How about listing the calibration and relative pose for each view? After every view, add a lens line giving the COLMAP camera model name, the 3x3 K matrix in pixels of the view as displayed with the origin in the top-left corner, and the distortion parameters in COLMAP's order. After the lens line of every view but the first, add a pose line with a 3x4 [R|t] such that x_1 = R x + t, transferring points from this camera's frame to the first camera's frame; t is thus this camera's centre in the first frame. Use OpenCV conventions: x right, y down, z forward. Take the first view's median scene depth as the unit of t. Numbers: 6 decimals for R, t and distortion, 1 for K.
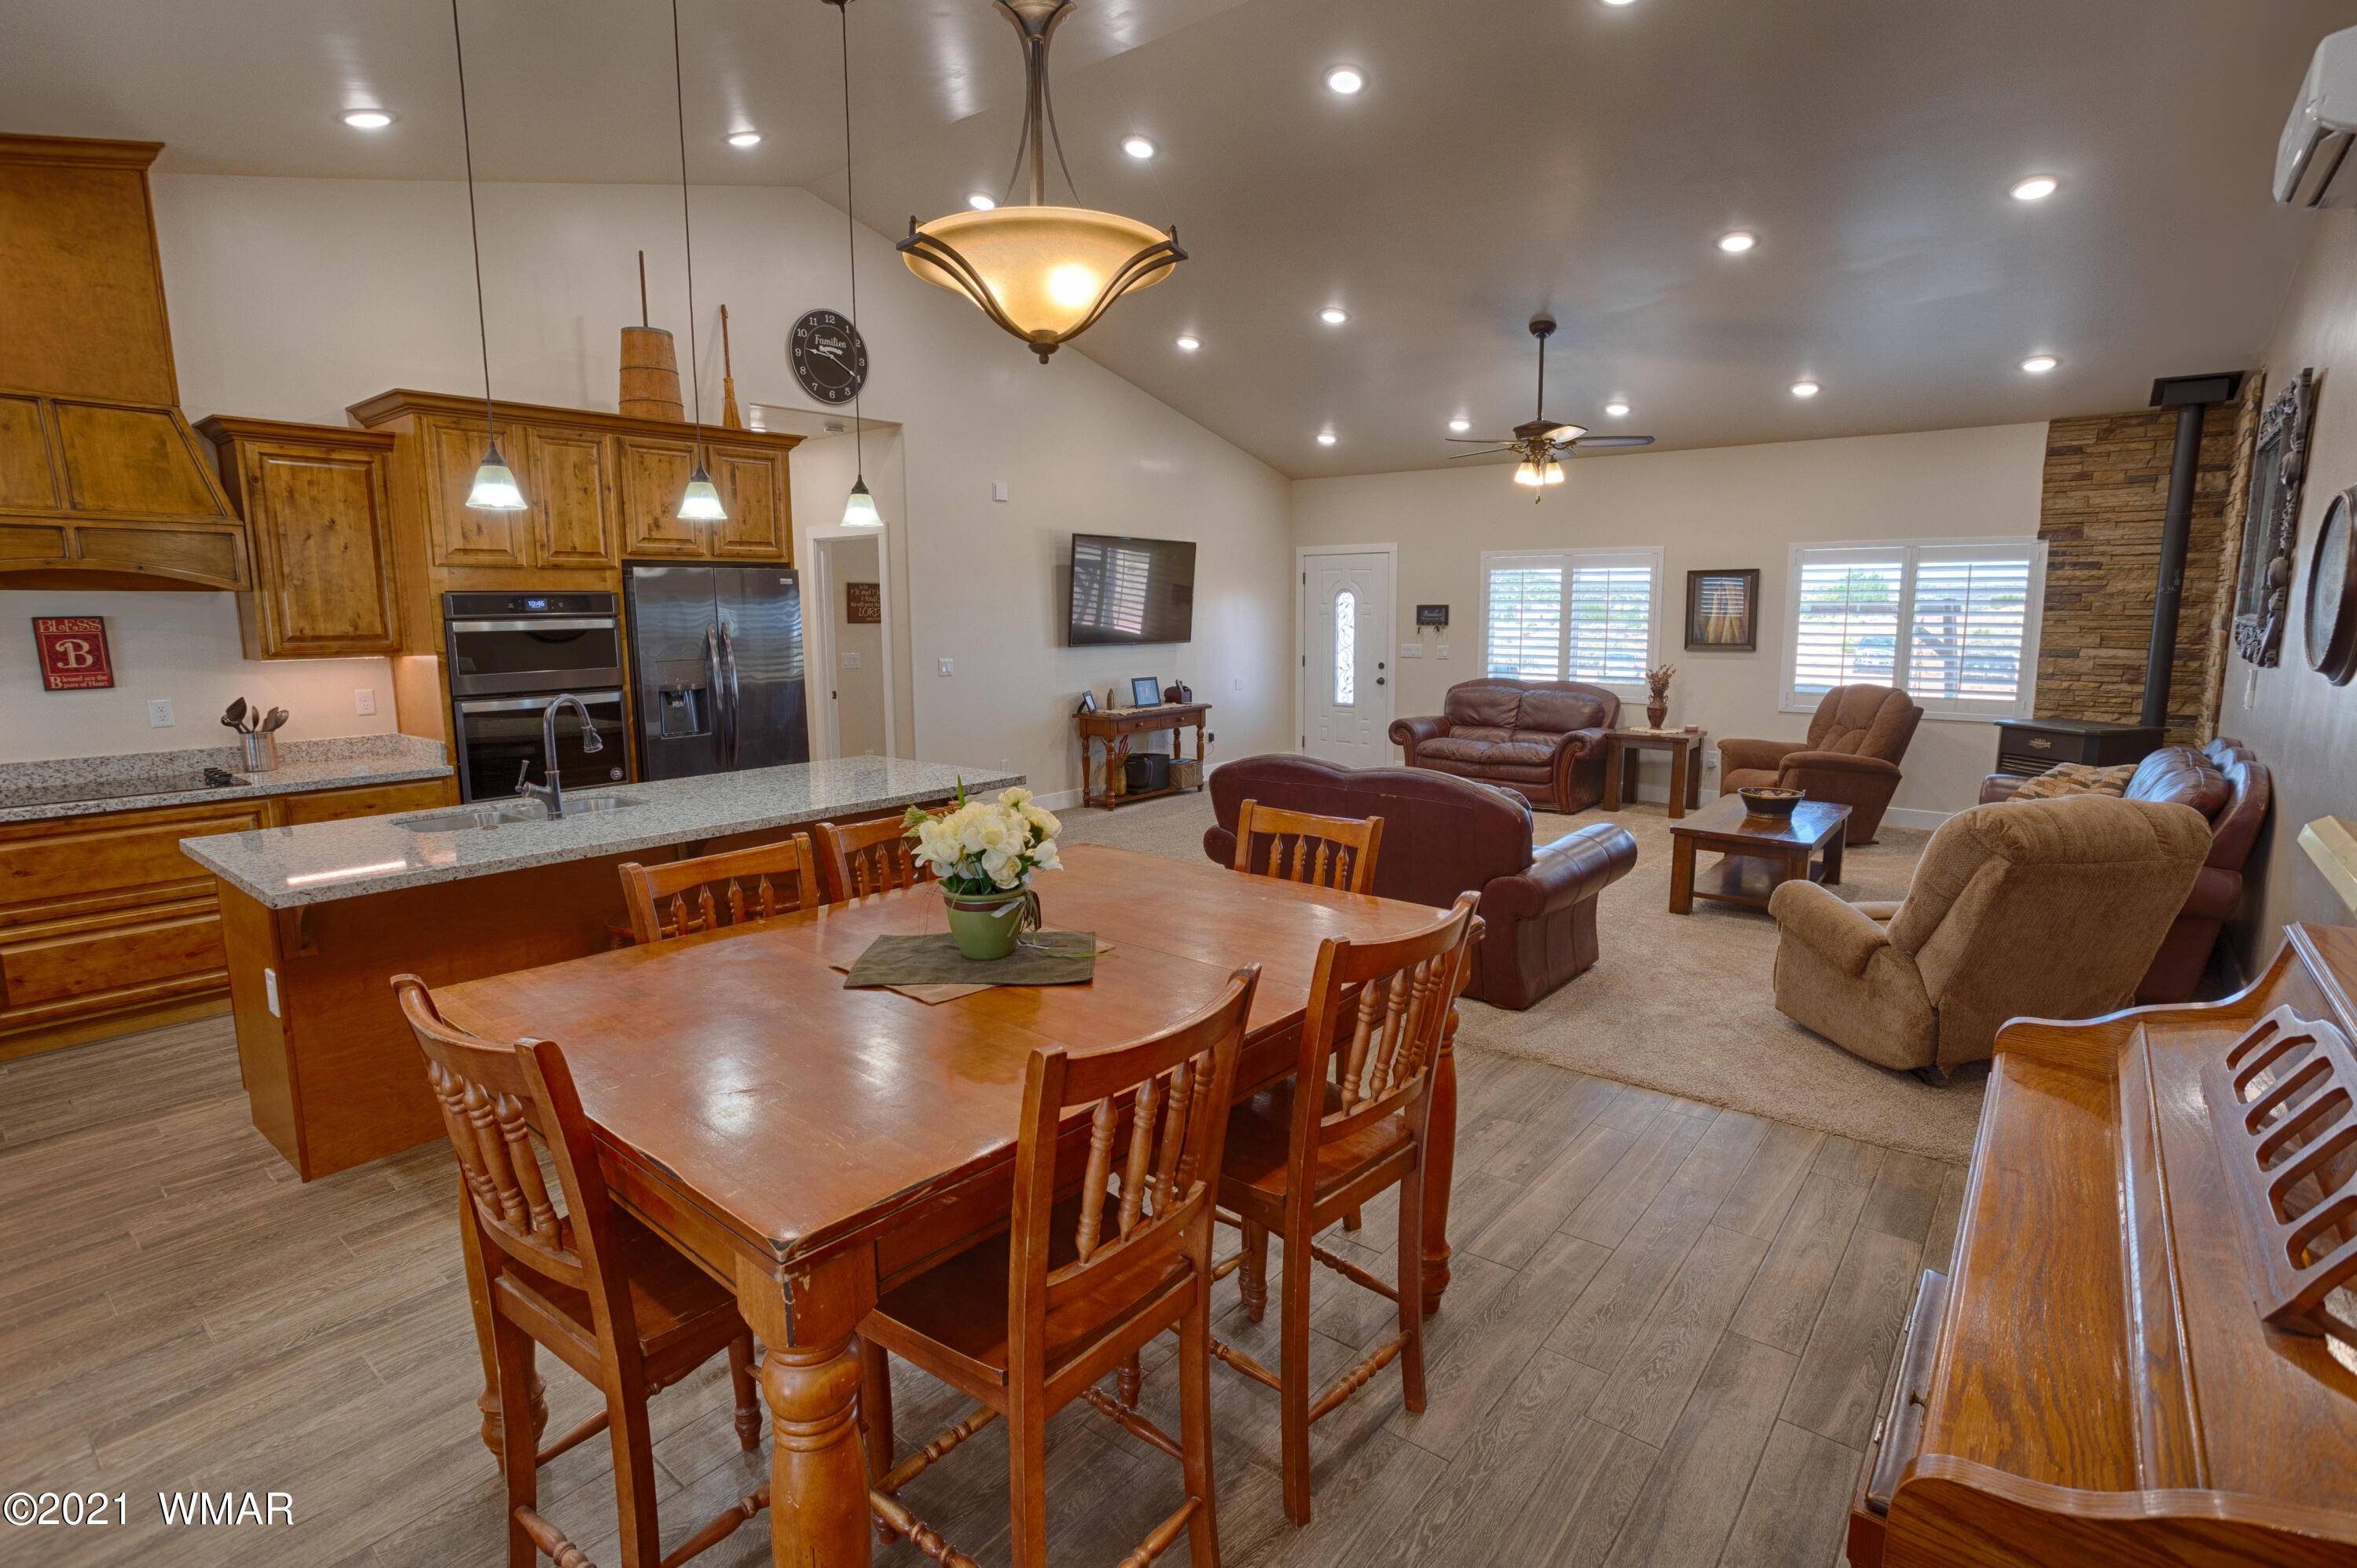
lens RADIAL K [[1138.8, 0, 1180.8], [0, 1138.8, 768.1], [0, 0, 1]] dist [-0.042450, 0.027943]
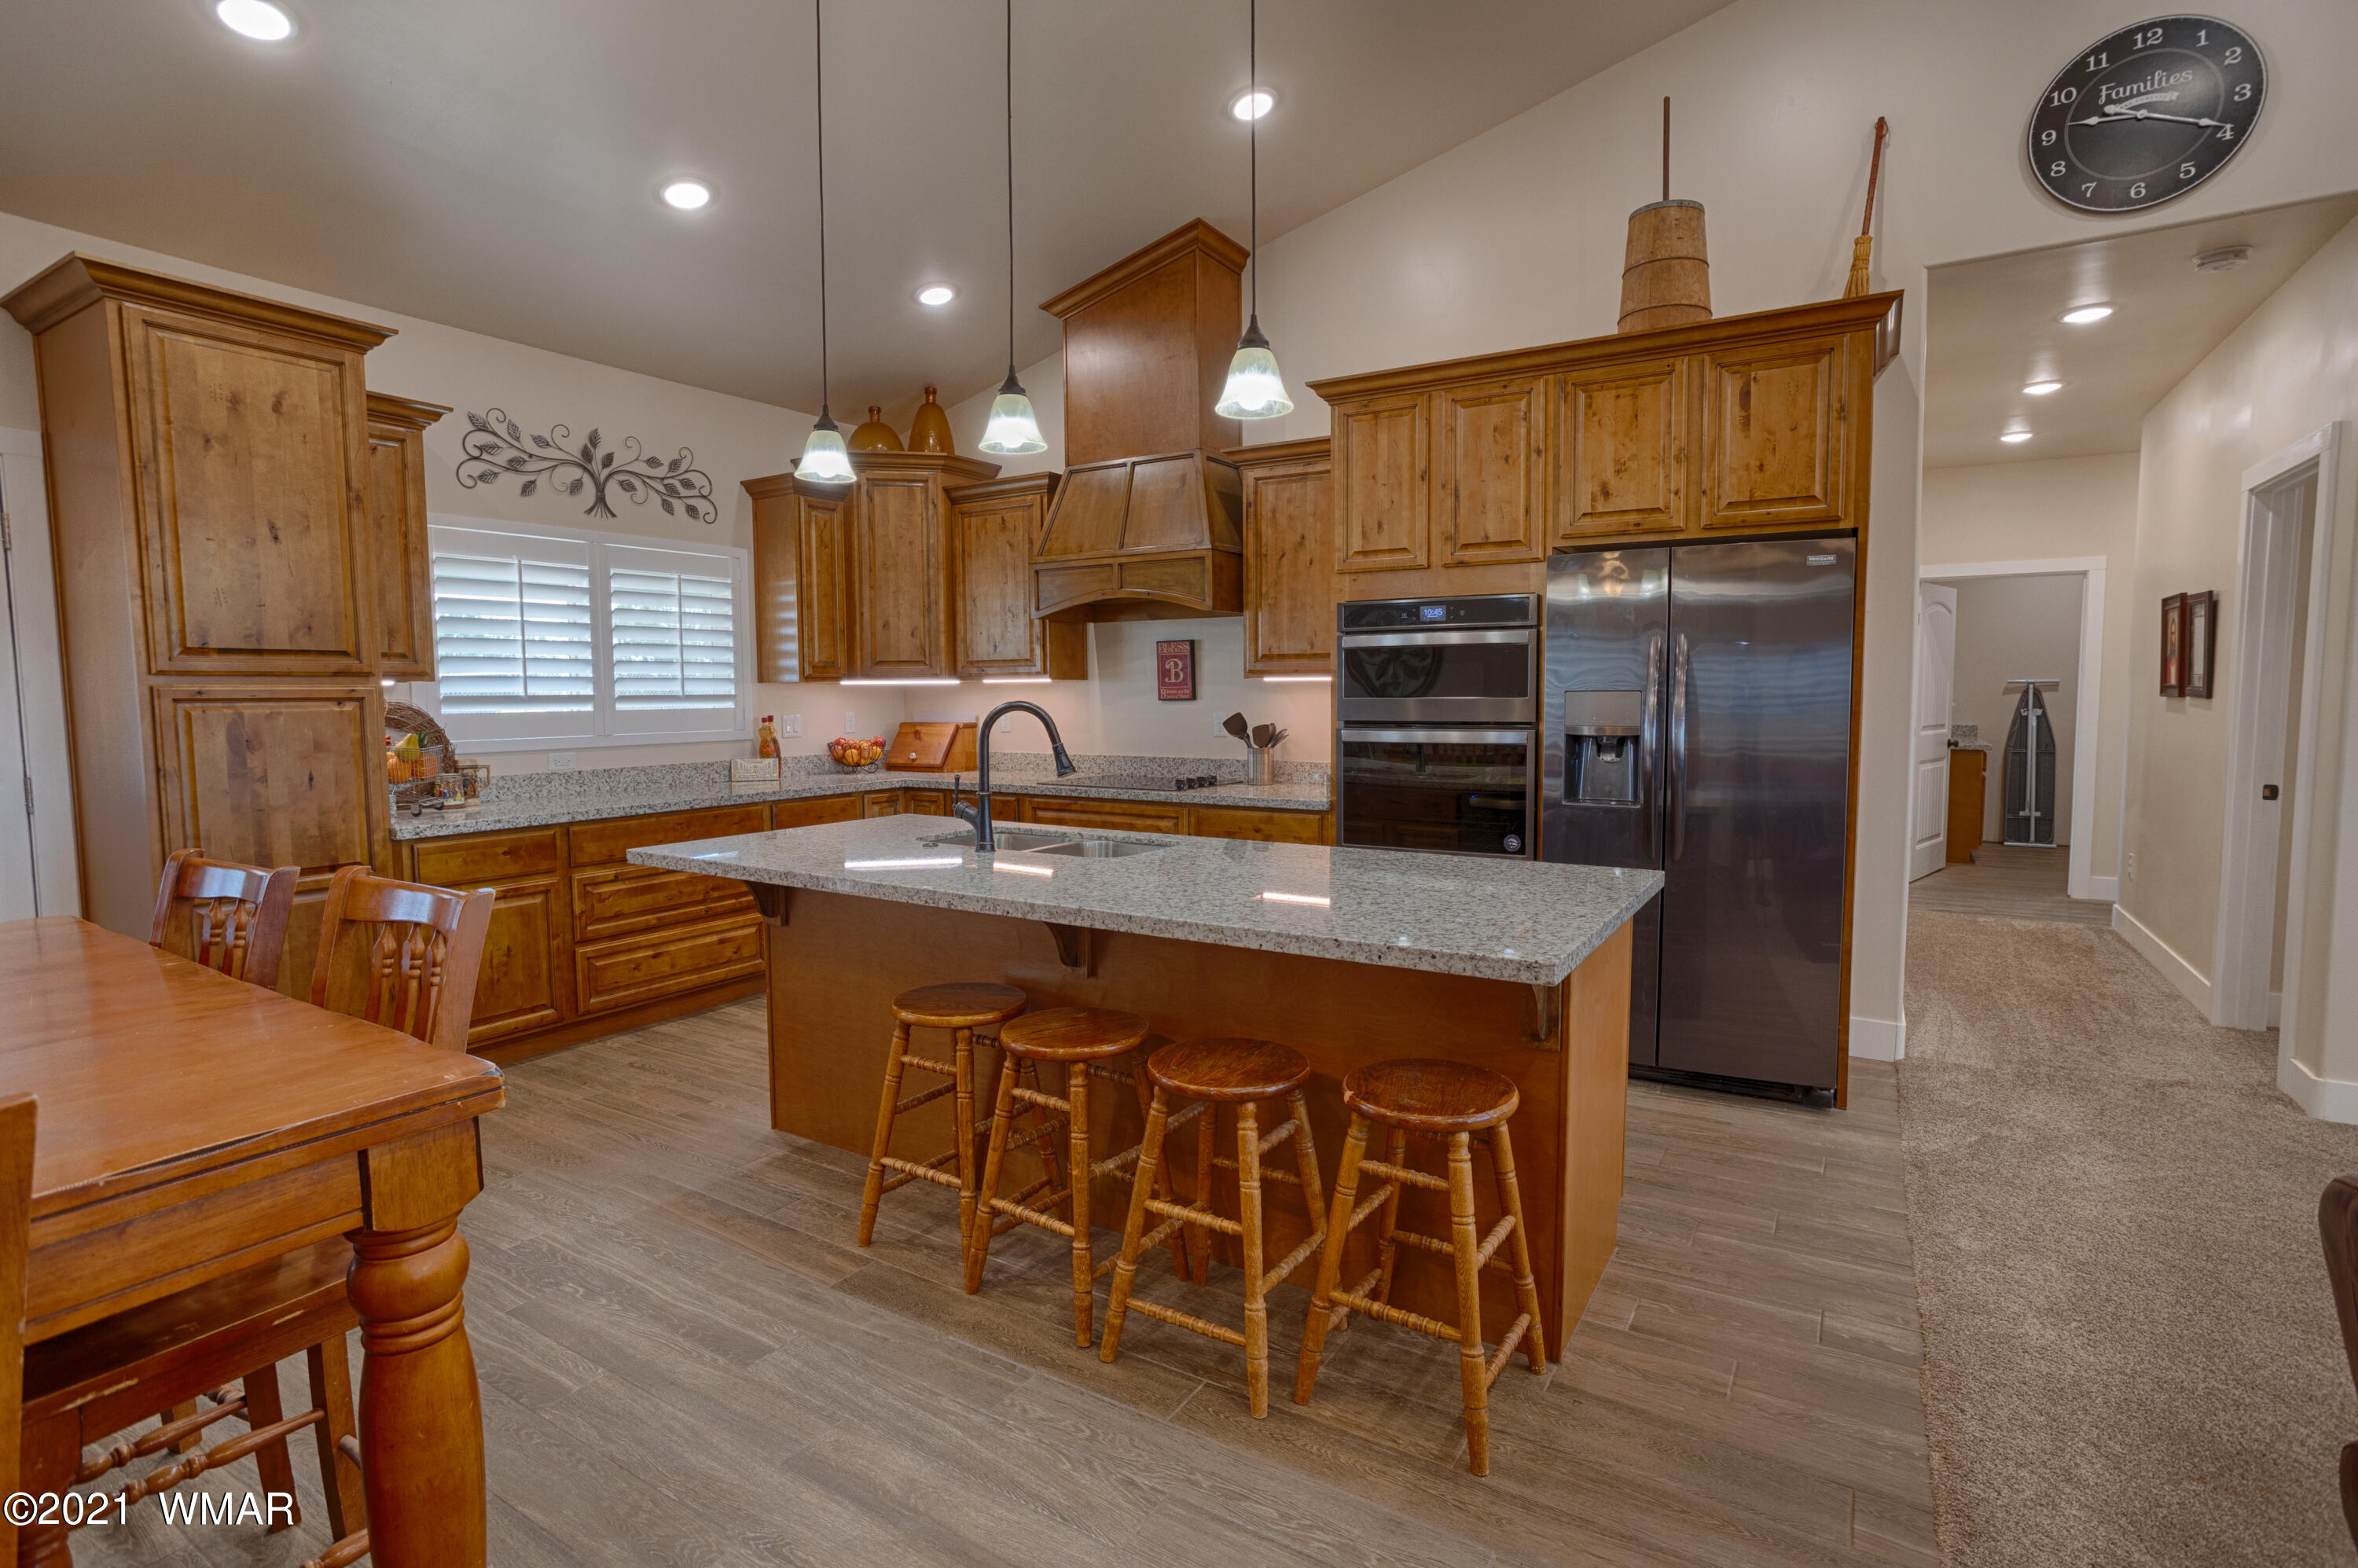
lens RADIAL K [[1139.3, 0, 1181.3], [0, 1139.3, 768.1], [0, 0, 1]] dist [-0.042450, 0.027943]
pose [[0.133646, 0.073941, -0.988267, 0.192732], [-0.138587, 0.988808, 0.055240, -0.054878], [0.981291, 0.129578, 0.142398, 0.692530]]
